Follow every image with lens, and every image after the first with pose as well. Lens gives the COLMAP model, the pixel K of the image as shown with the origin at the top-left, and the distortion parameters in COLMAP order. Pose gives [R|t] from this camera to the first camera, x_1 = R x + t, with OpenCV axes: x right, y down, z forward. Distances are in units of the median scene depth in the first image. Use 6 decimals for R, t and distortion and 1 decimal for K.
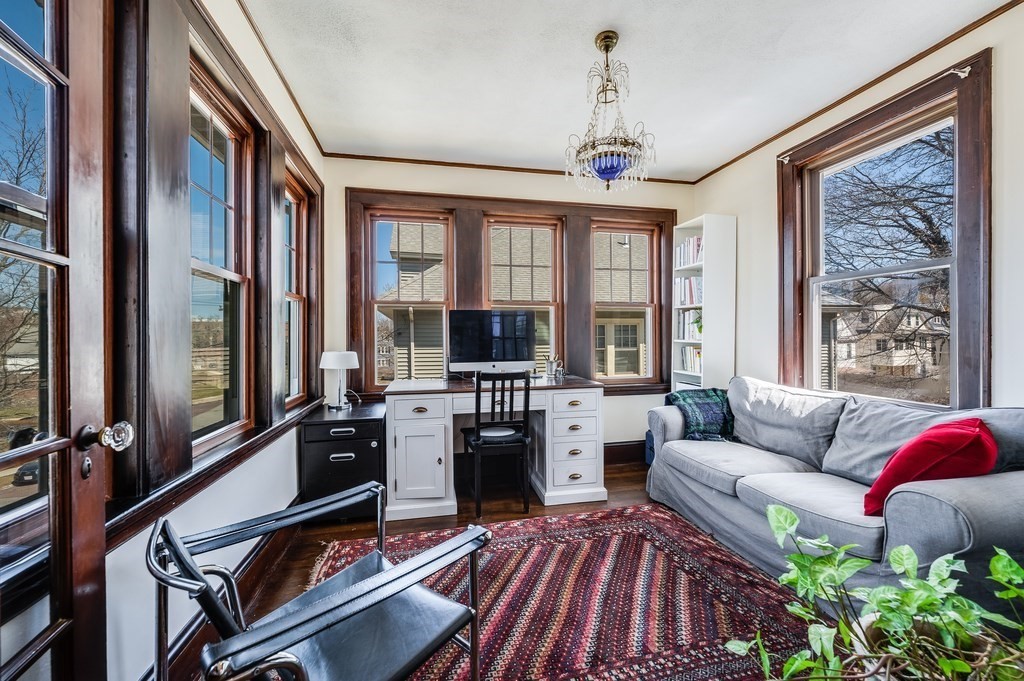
lens RADIAL K [[408.9, 0, 515.4], [0, 408.9, 338.8], [0, 0, 1]] dist [0.000436, -0.001905]
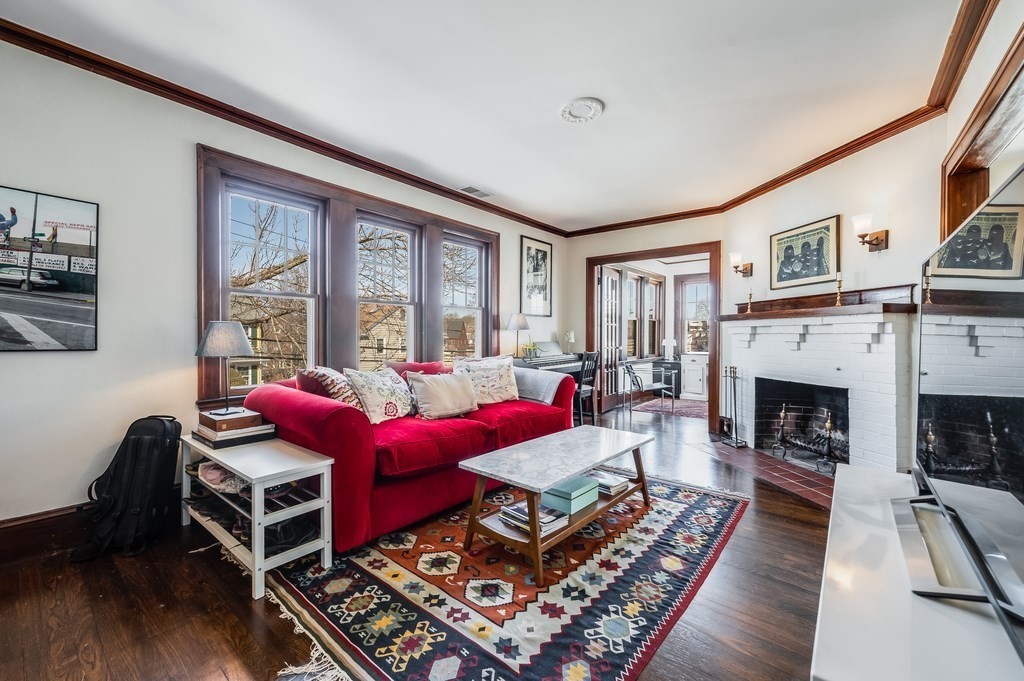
lens RADIAL K [[408.9, 0, 512.8], [0, 408.9, 336.2], [0, 0, 1]] dist [0.000436, -0.001905]
pose [[0.623909, 0.014674, -0.781359, 1.164125], [-0.011057, 0.999889, 0.009949, -0.006048], [0.781419, 0.002432, 0.624002, -1.673279]]
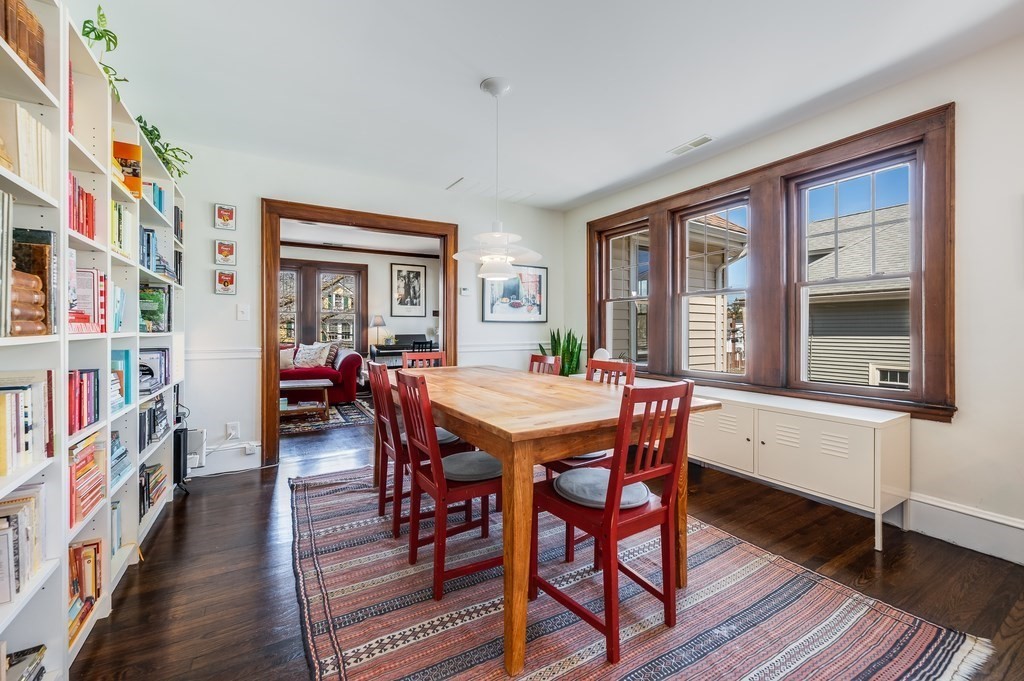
lens RADIAL K [[408.9, 0, 506.5], [0, 408.9, 328.6], [0, 0, 1]] dist [0.000436, -0.001905]
pose [[0.320644, 0.009252, -0.947155, 2.689327], [-0.004932, 0.999955, 0.008098, -0.028624], [0.947187, 0.002075, 0.320675, -0.589613]]
